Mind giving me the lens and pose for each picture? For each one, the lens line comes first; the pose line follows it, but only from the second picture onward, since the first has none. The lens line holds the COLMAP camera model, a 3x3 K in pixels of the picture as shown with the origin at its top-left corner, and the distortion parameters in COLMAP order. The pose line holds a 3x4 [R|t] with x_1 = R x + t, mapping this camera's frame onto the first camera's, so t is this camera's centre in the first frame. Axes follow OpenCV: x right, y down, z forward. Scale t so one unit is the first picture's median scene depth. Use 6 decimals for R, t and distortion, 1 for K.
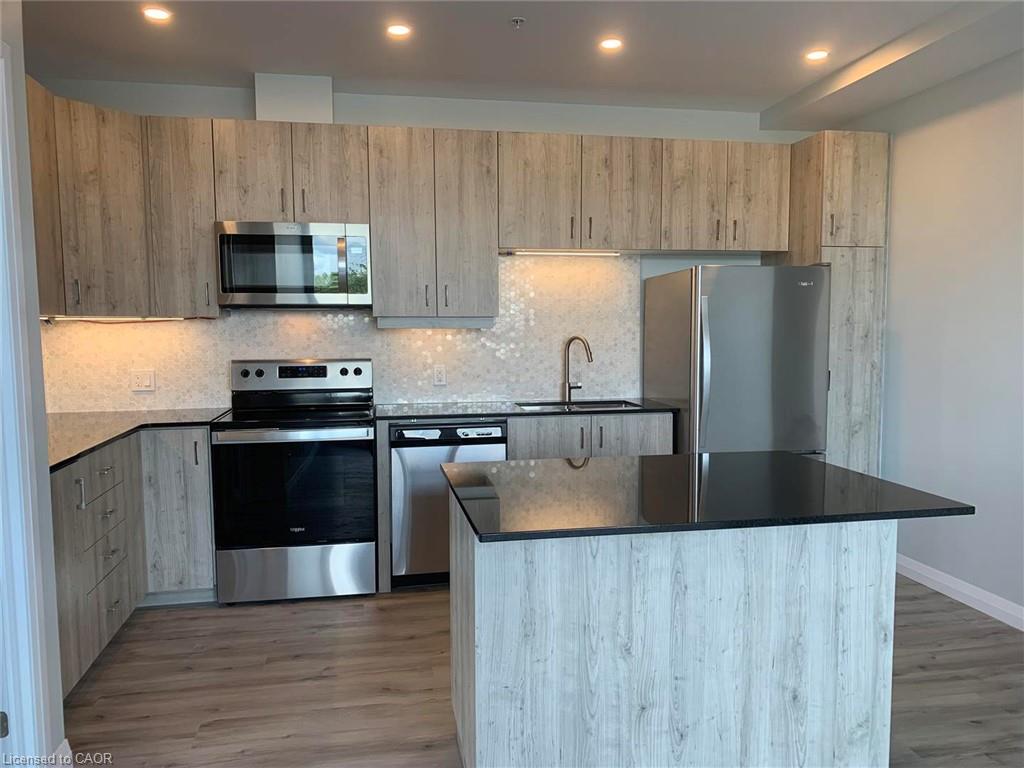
lens RADIAL K [[786.8, 0, 527.2], [0, 786.8, 393.3], [0, 0, 1]] dist [0.022804, -0.010779]
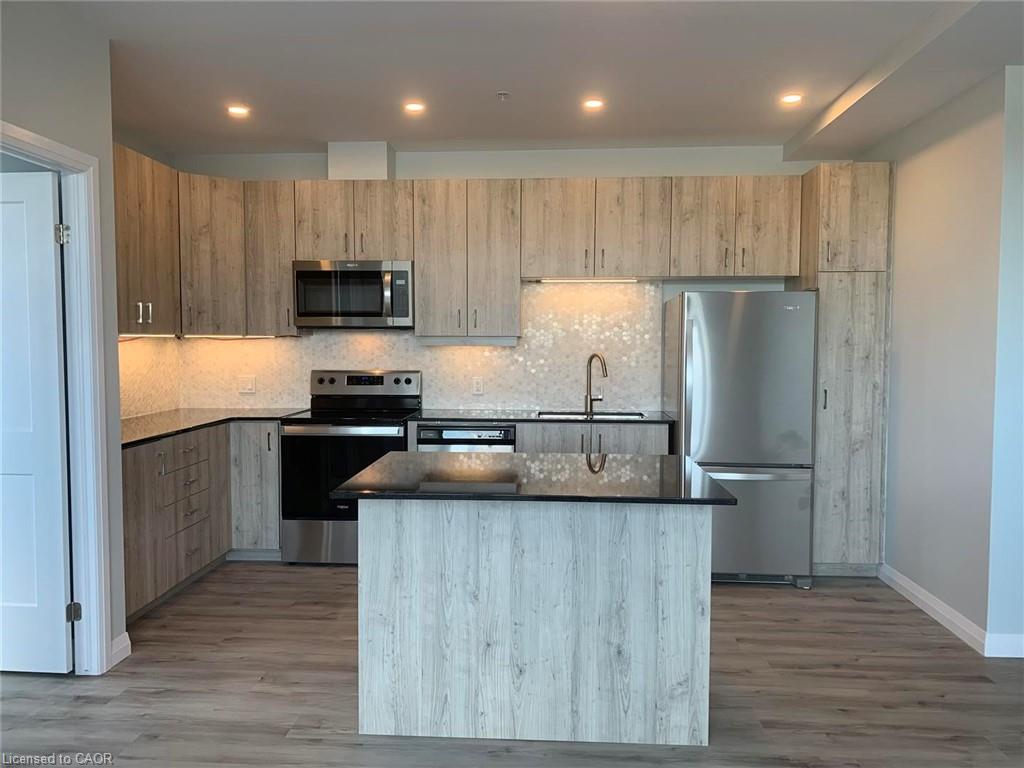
lens RADIAL K [[784.3, 0, 515.5], [0, 784.3, 387.7], [0, 0, 1]] dist [0.057479, -0.073654]
pose [[0.966715, 0.022895, -0.254828, 0.272684], [-0.029988, 0.999262, -0.023987, 0.006494], [0.254091, 0.030830, 0.966689, -0.127861]]
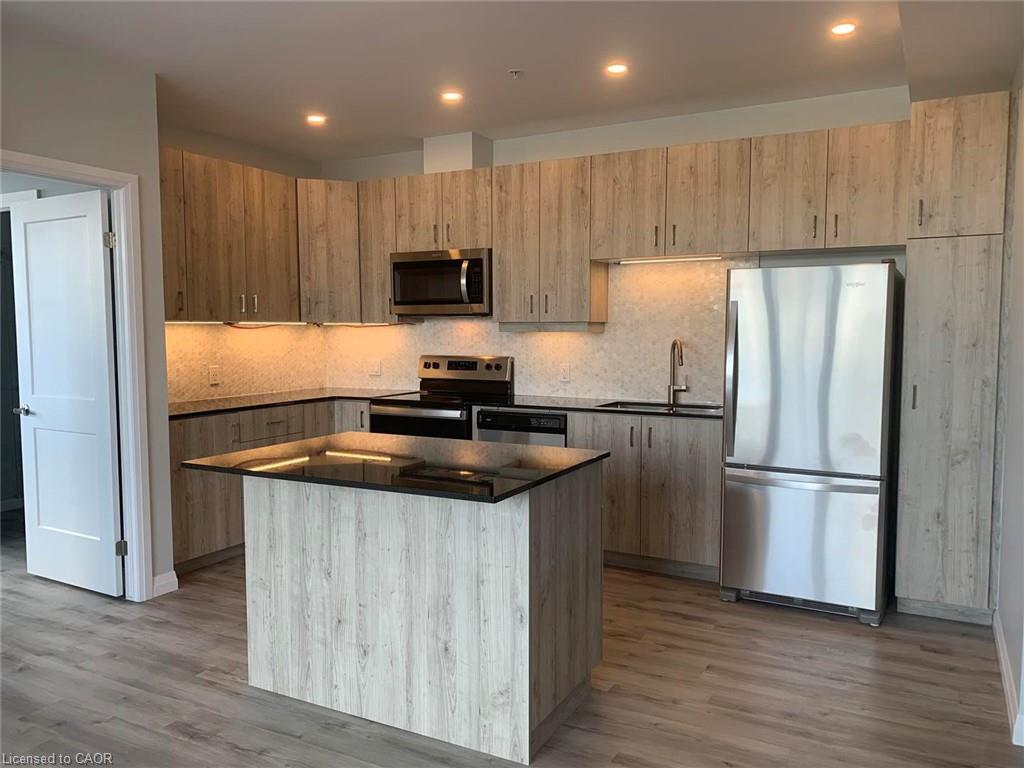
lens RADIAL K [[786.8, 0, 527.2], [0, 786.8, 393.3], [0, 0, 1]] dist [0.022804, -0.010779]
pose [[0.775962, 0.056107, -0.628280, 0.642534], [-0.059299, 0.998114, 0.015896, -0.009841], [0.627987, 0.024922, 0.777825, 0.090238]]
